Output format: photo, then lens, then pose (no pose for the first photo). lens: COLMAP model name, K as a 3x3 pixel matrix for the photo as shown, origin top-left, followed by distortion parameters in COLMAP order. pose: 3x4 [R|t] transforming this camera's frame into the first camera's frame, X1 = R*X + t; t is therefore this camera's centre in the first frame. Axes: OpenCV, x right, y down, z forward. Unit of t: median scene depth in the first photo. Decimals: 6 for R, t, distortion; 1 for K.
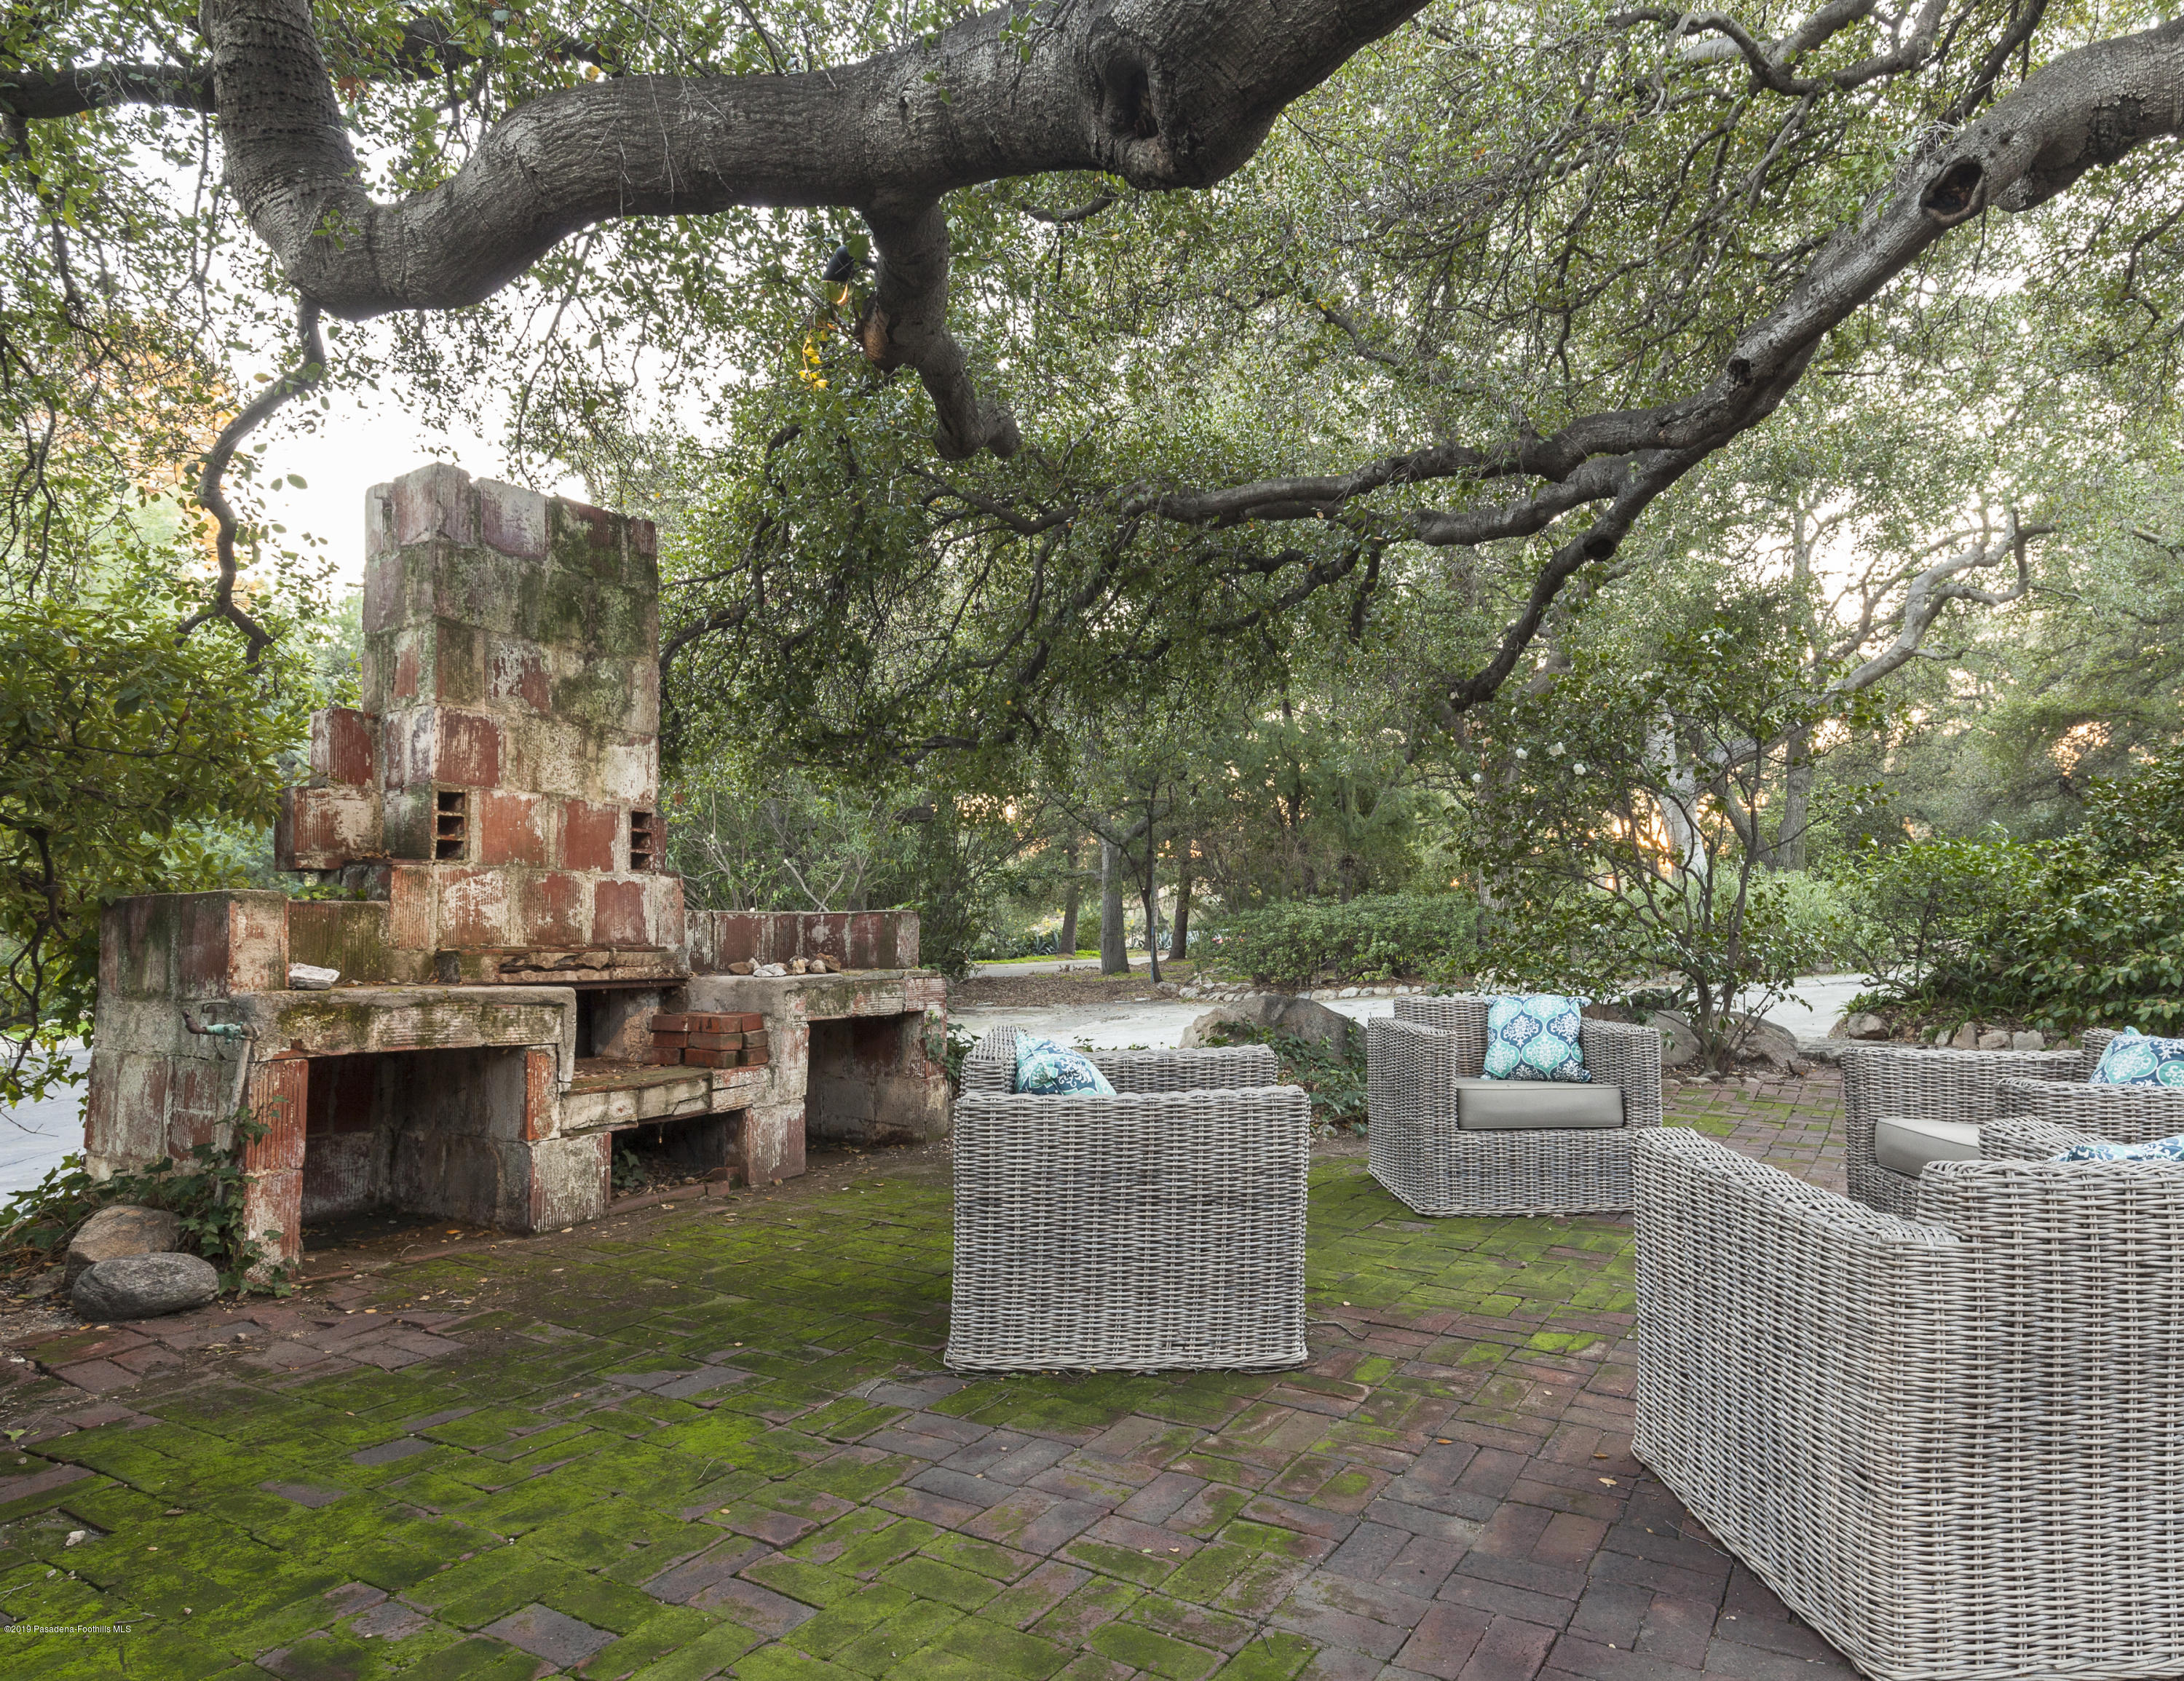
lens RADIAL K [[1233.1, 0, 1094.2], [0, 1233.1, 870.2], [0, 0, 1]] dist [-0.001852, -0.001394]
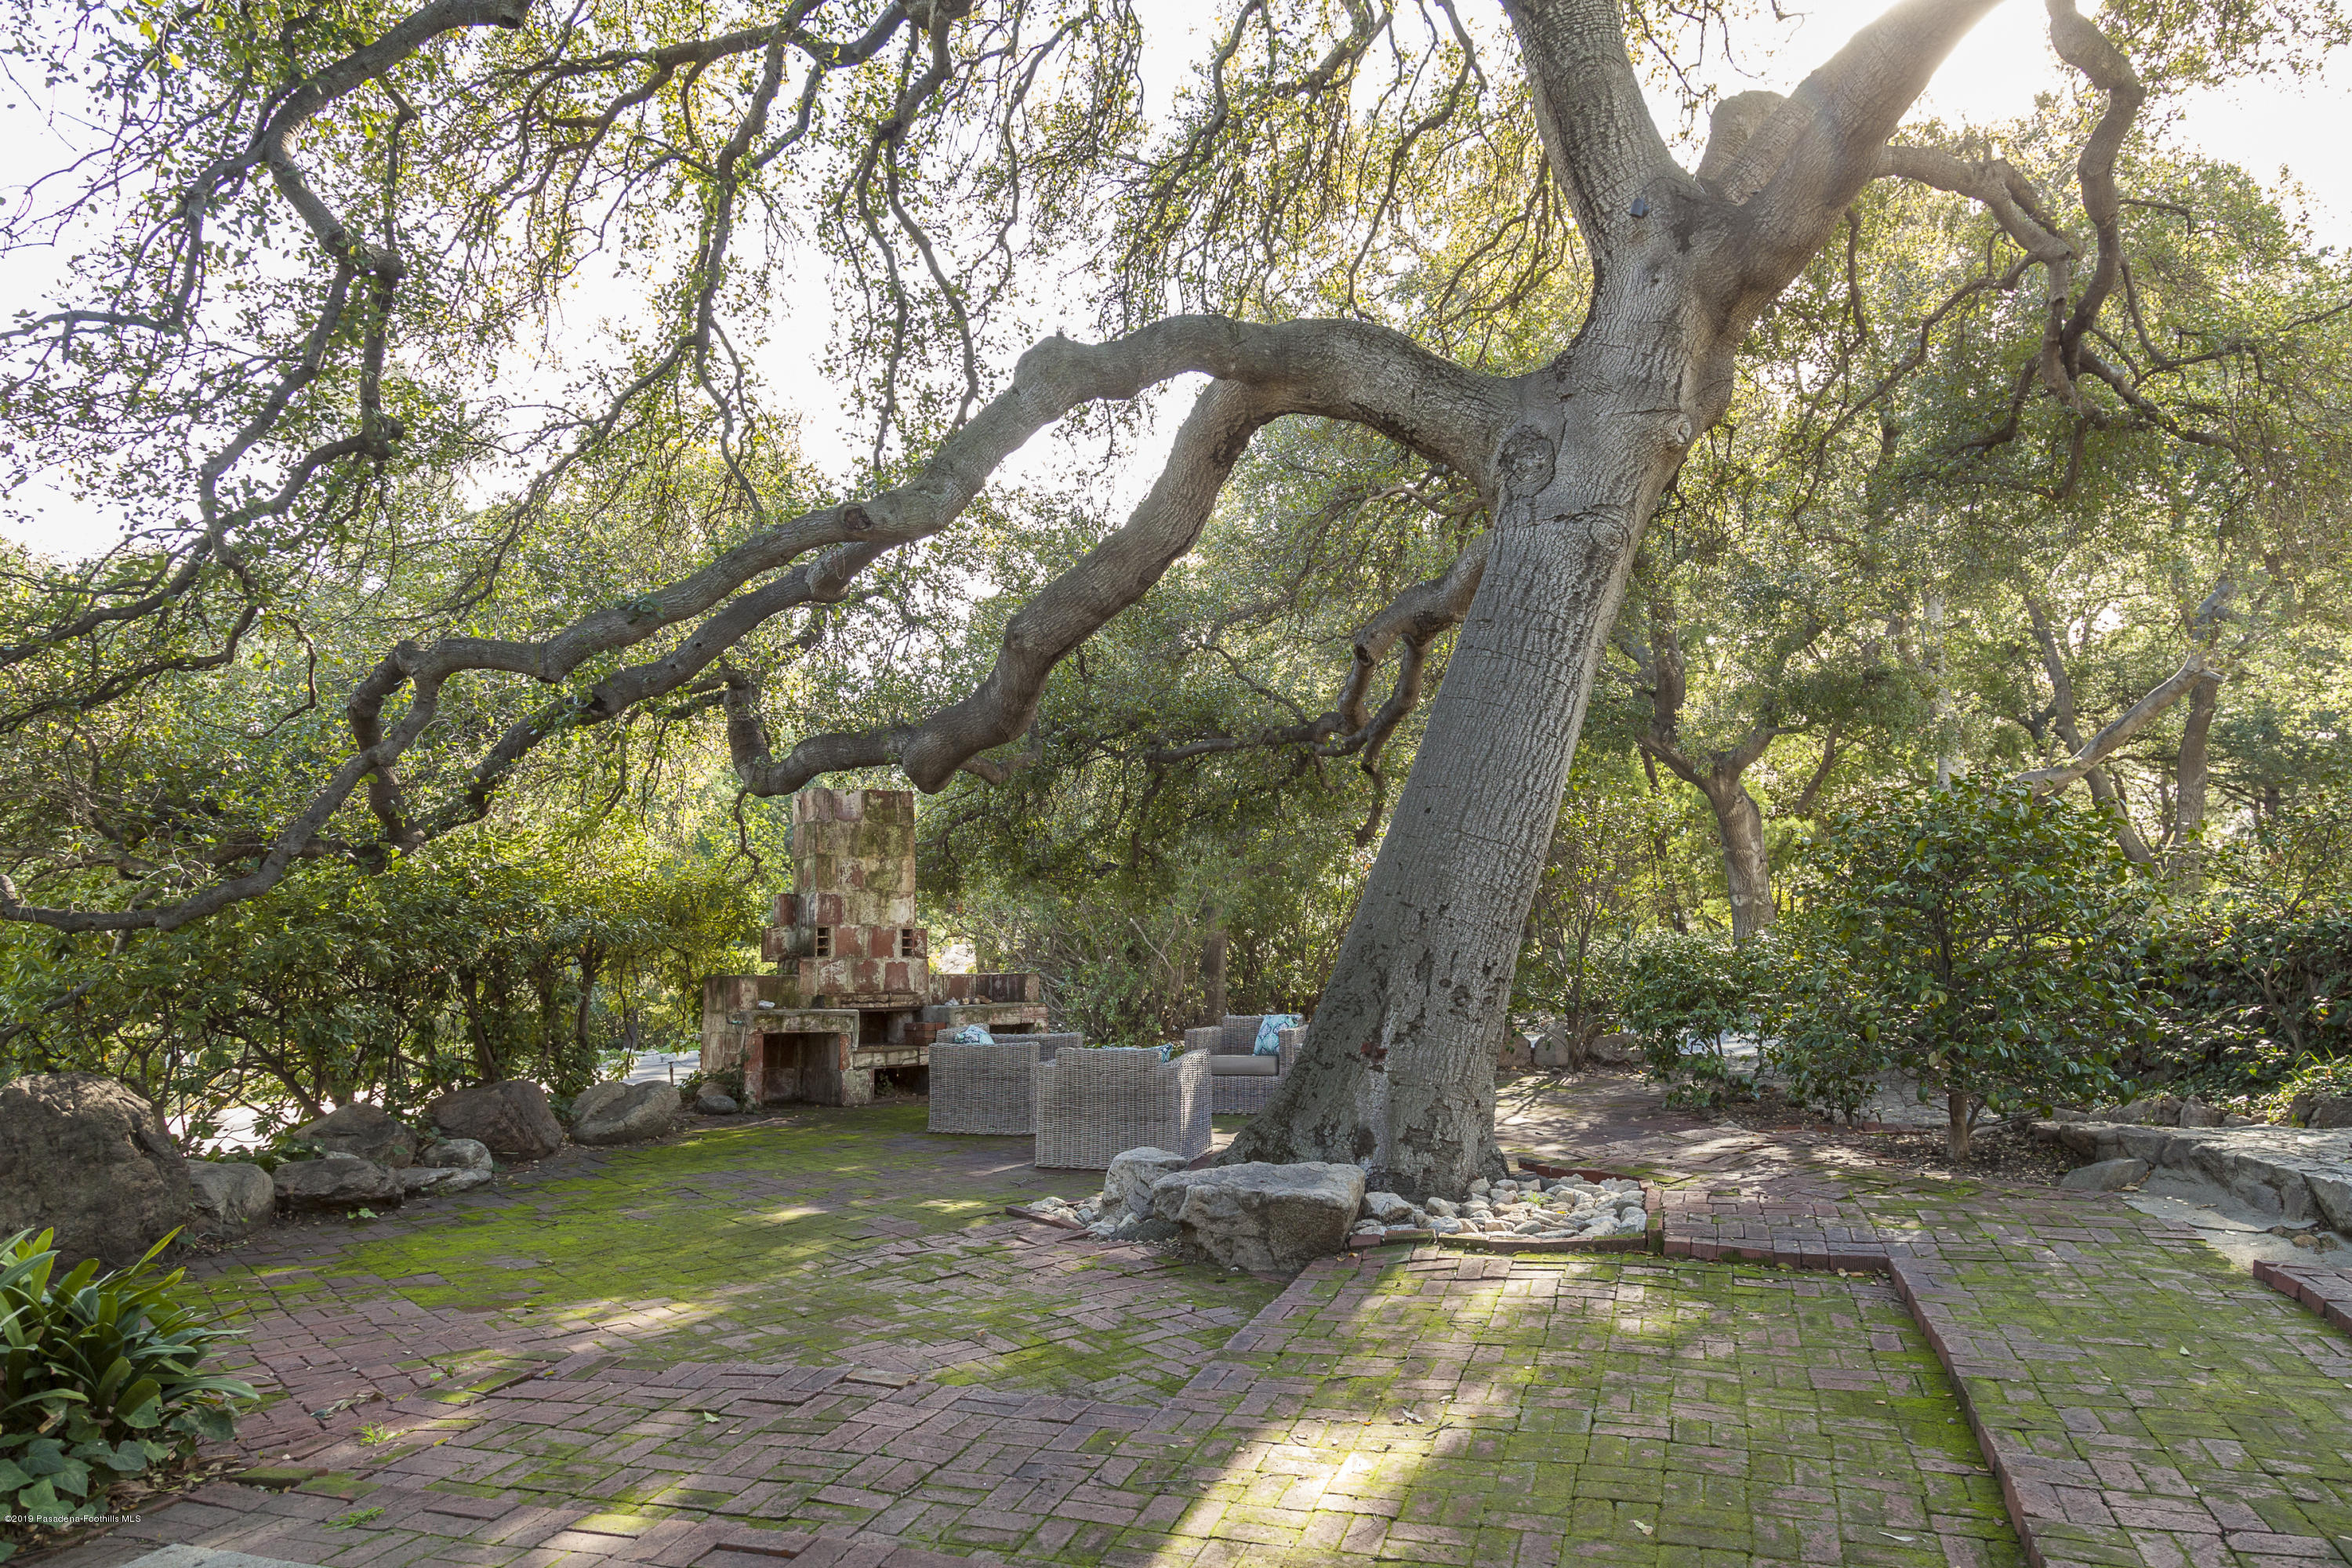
lens RADIAL K [[1628.5, 0, 1175.9], [0, 1628.5, 784.9], [0, 0, 1]] dist [-0.000025, 0.000094]
pose [[0.920992, -0.052521, -0.386026, 1.331900], [0.031525, 0.997669, -0.060525, -0.126434], [0.388305, 0.043574, 0.920500, -1.638080]]
